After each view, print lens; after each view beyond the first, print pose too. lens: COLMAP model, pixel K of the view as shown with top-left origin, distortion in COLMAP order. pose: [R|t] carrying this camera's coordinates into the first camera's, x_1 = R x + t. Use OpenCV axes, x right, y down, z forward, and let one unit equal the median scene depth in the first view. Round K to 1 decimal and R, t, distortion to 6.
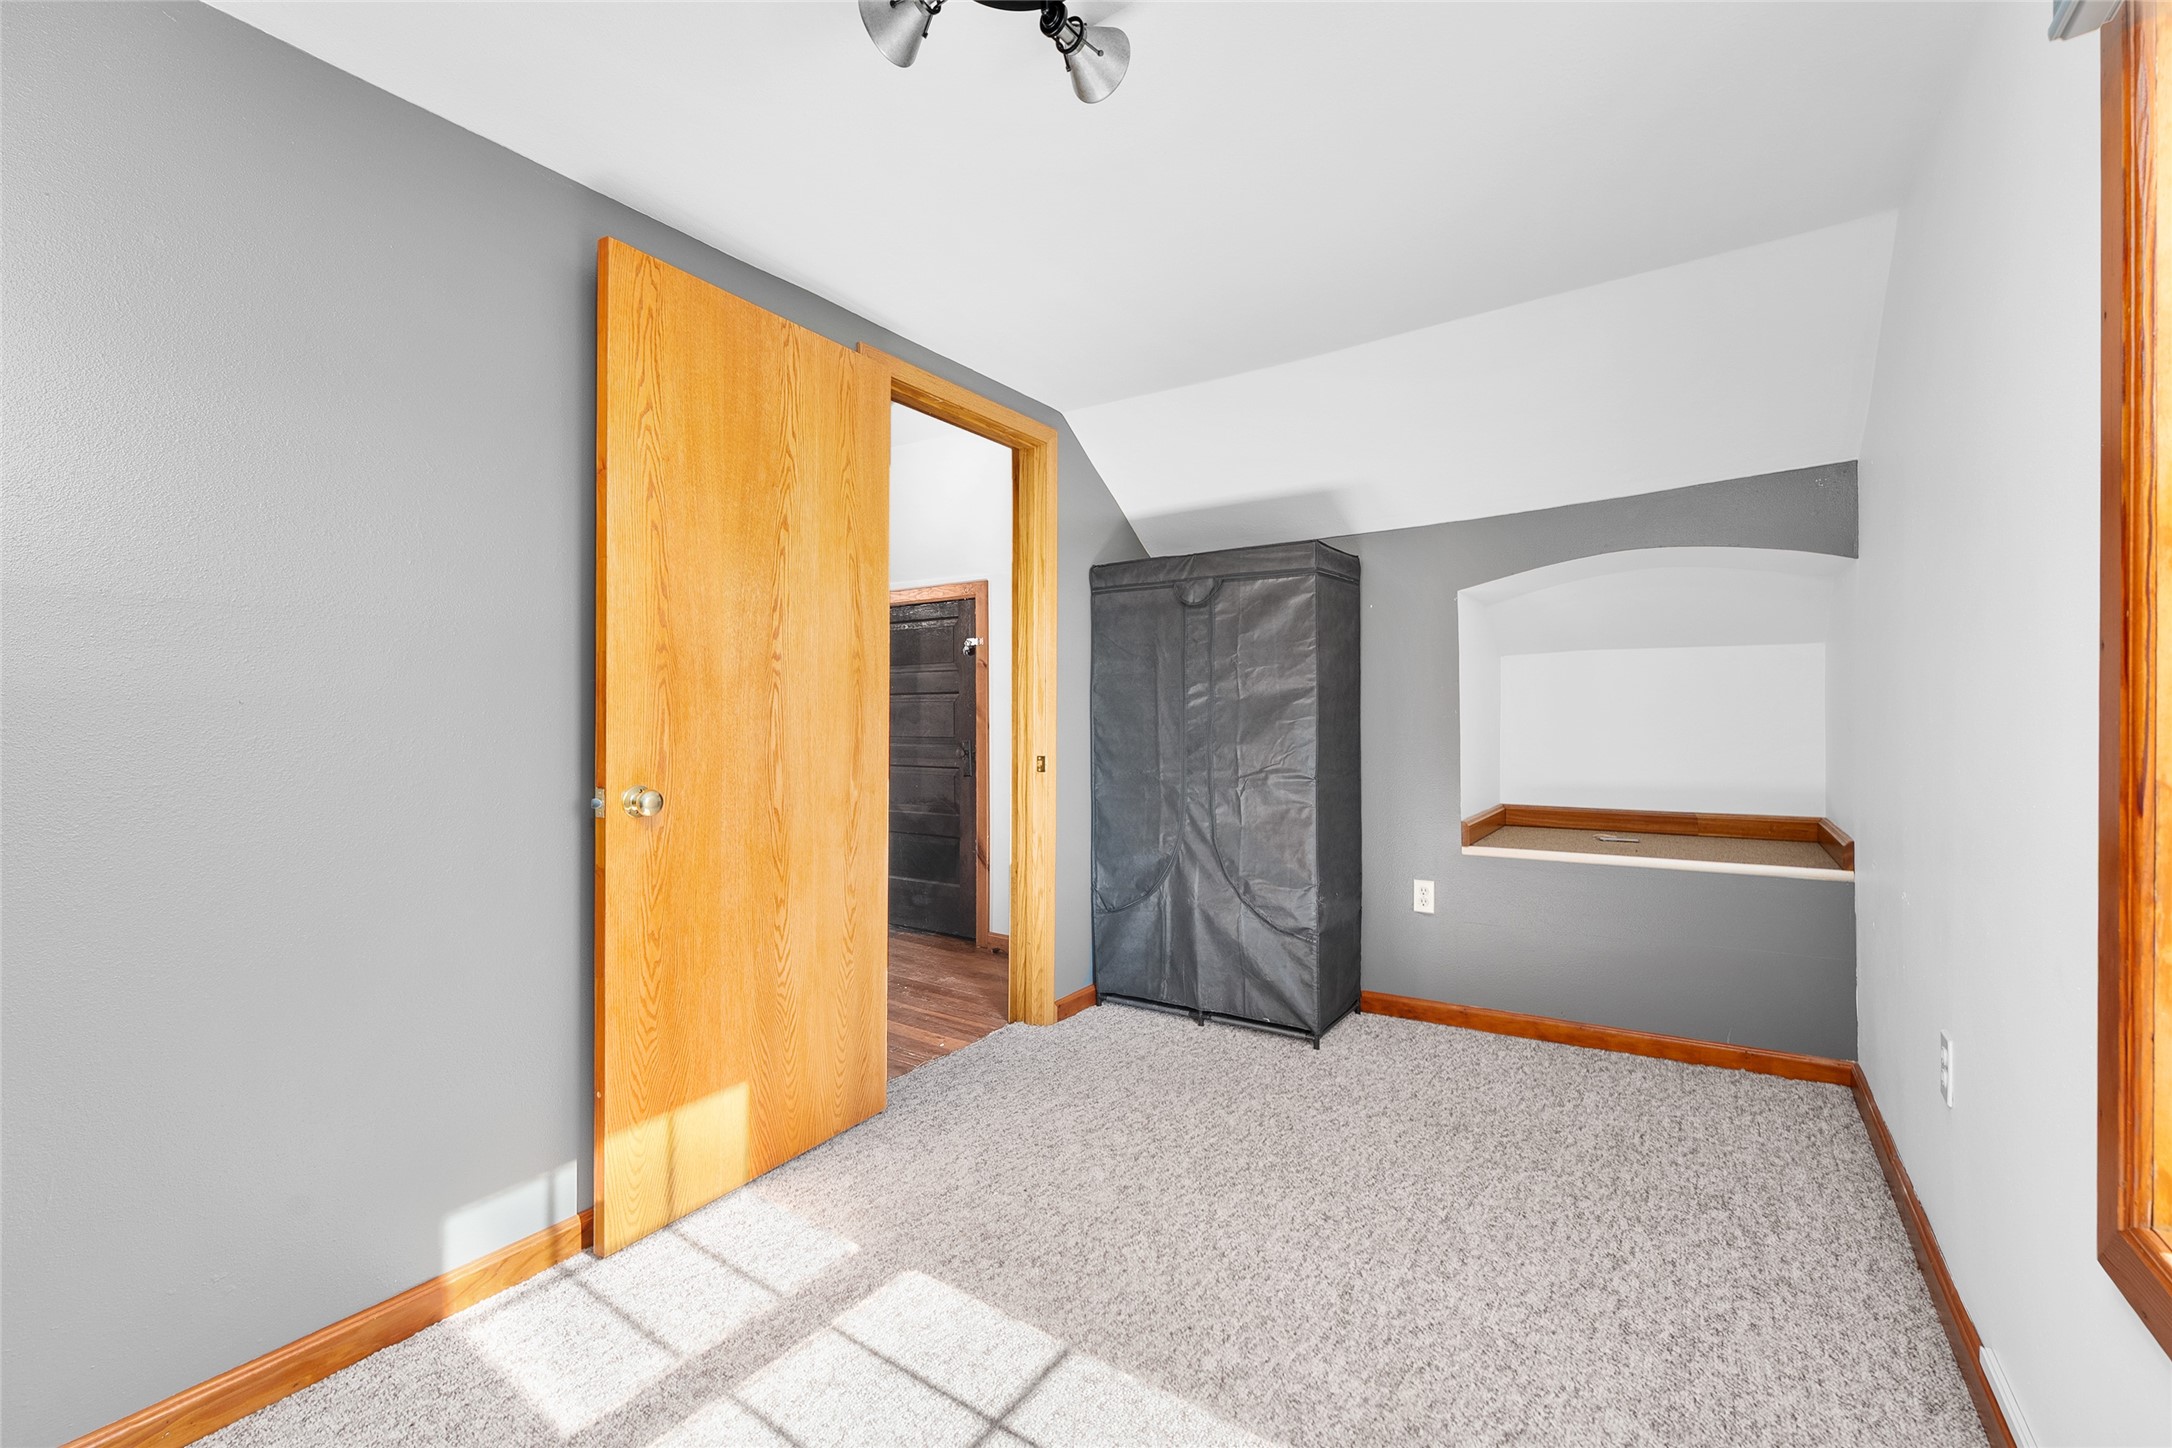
lens RADIAL K [[886.7, 0, 1086.0], [0, 886.7, 724.0], [0, 0, 1]] dist [0.000050, 0.000030]
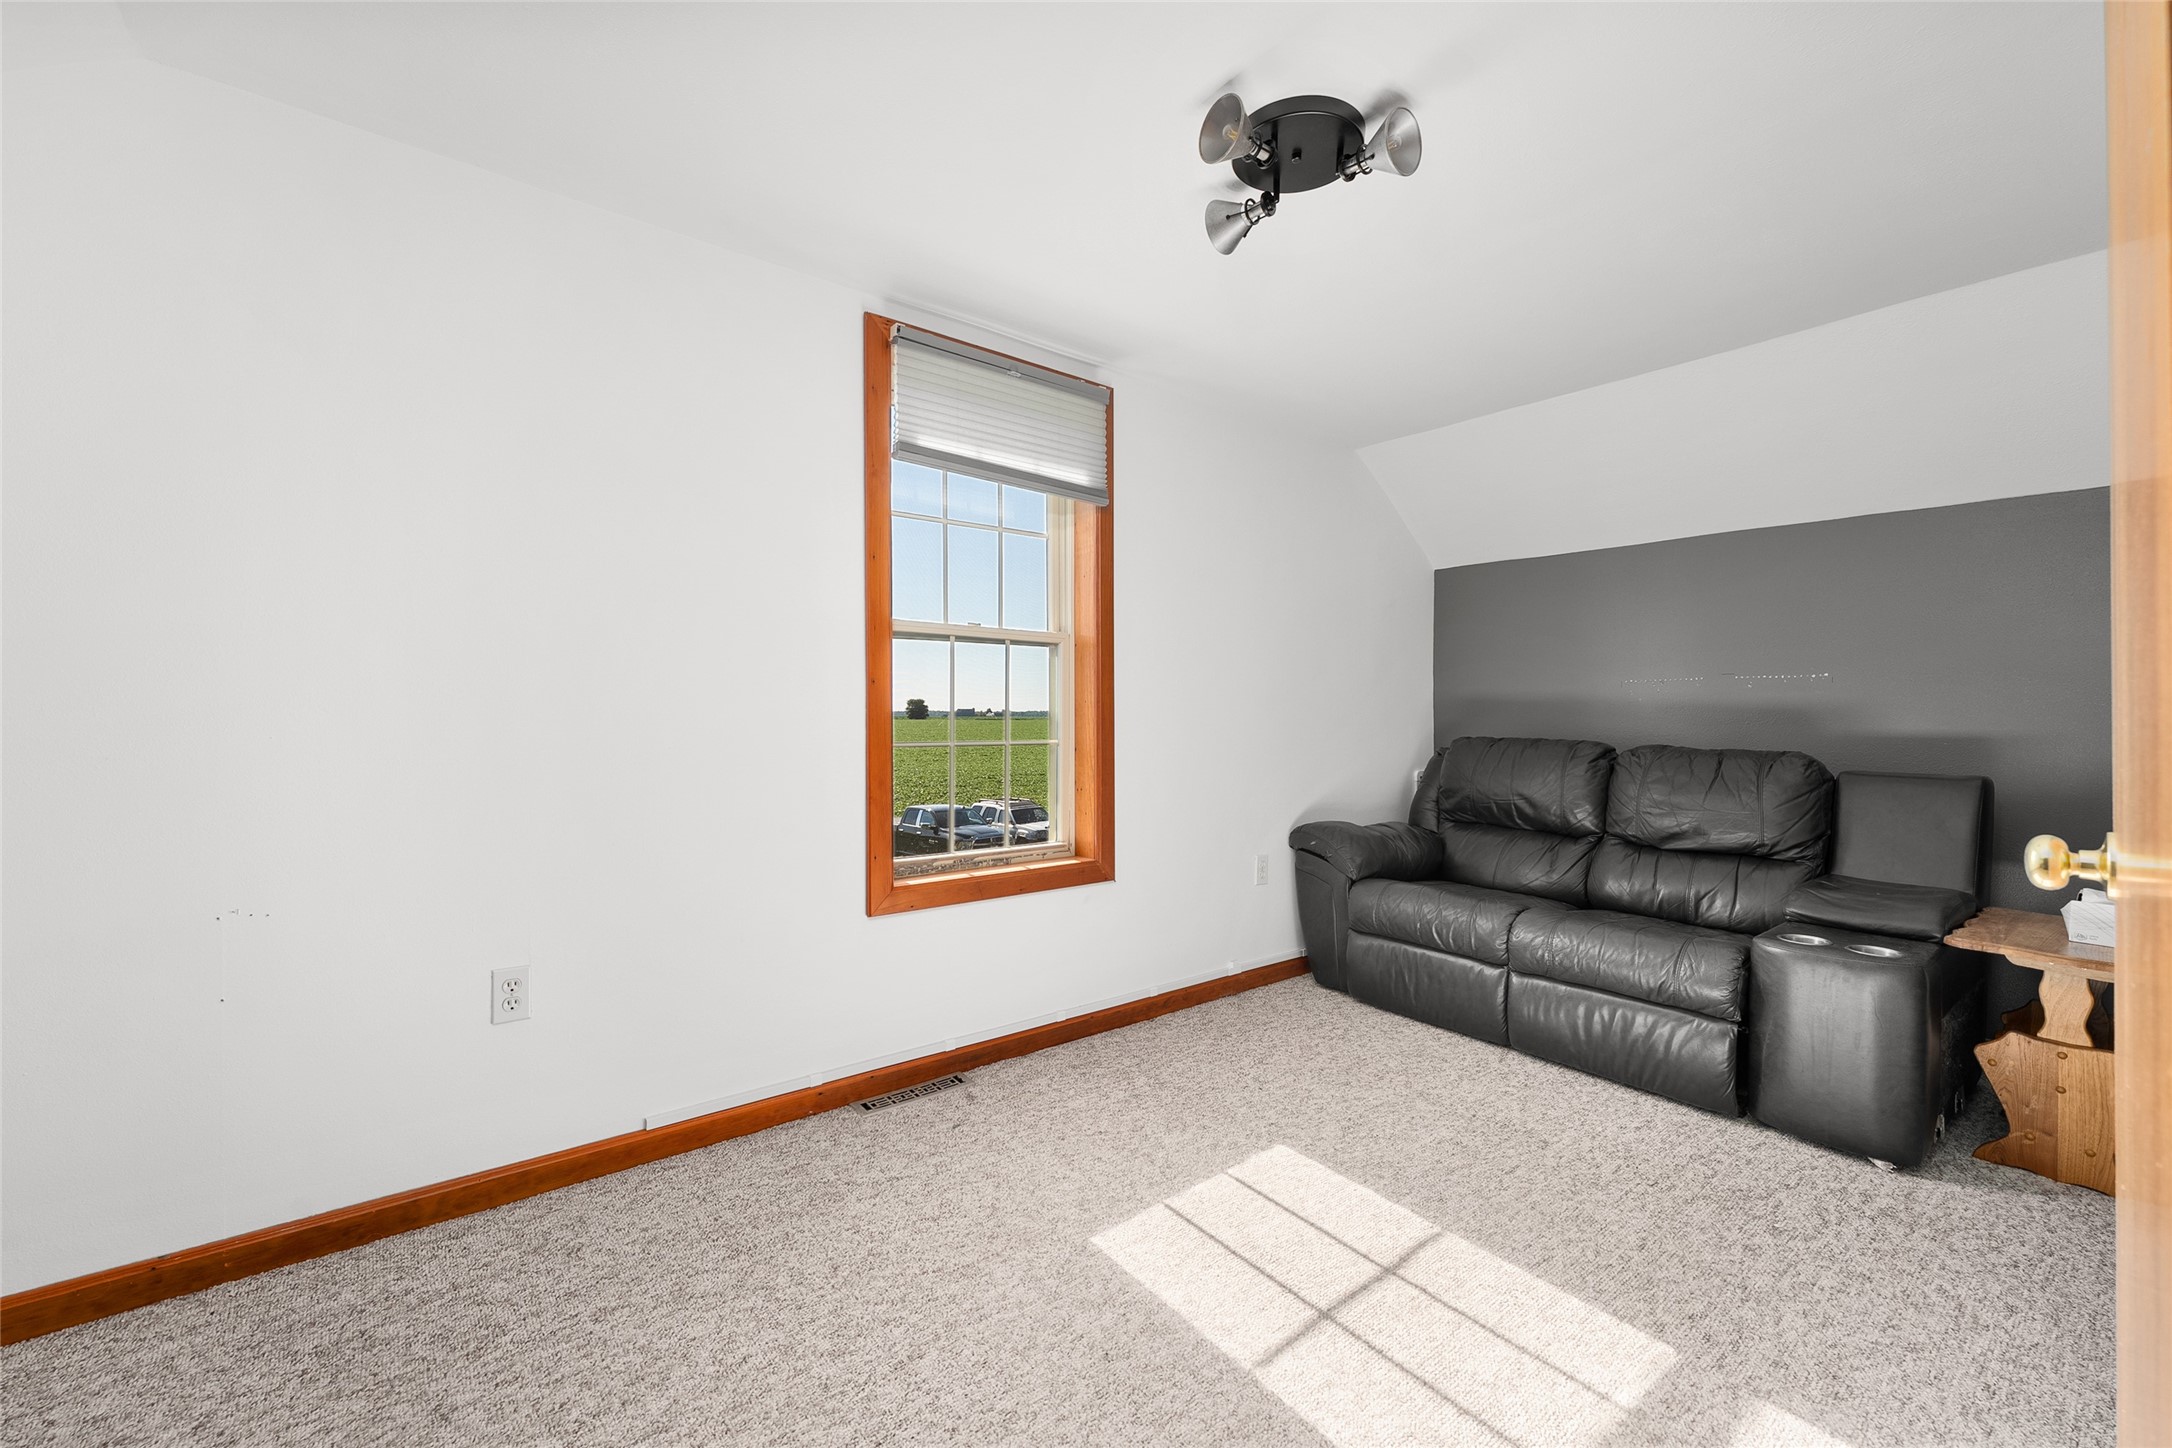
lens RADIAL K [[868.6, 0, 1086.0], [0, 868.6, 724.0], [0, 0, 1]] dist [0.001740, -0.000228]
pose [[-0.951874, 0.003384, 0.306470, -0.151409], [0.006850, 0.999924, 0.010234, 0.010272], [-0.306413, 0.011841, -0.951825, 1.966512]]
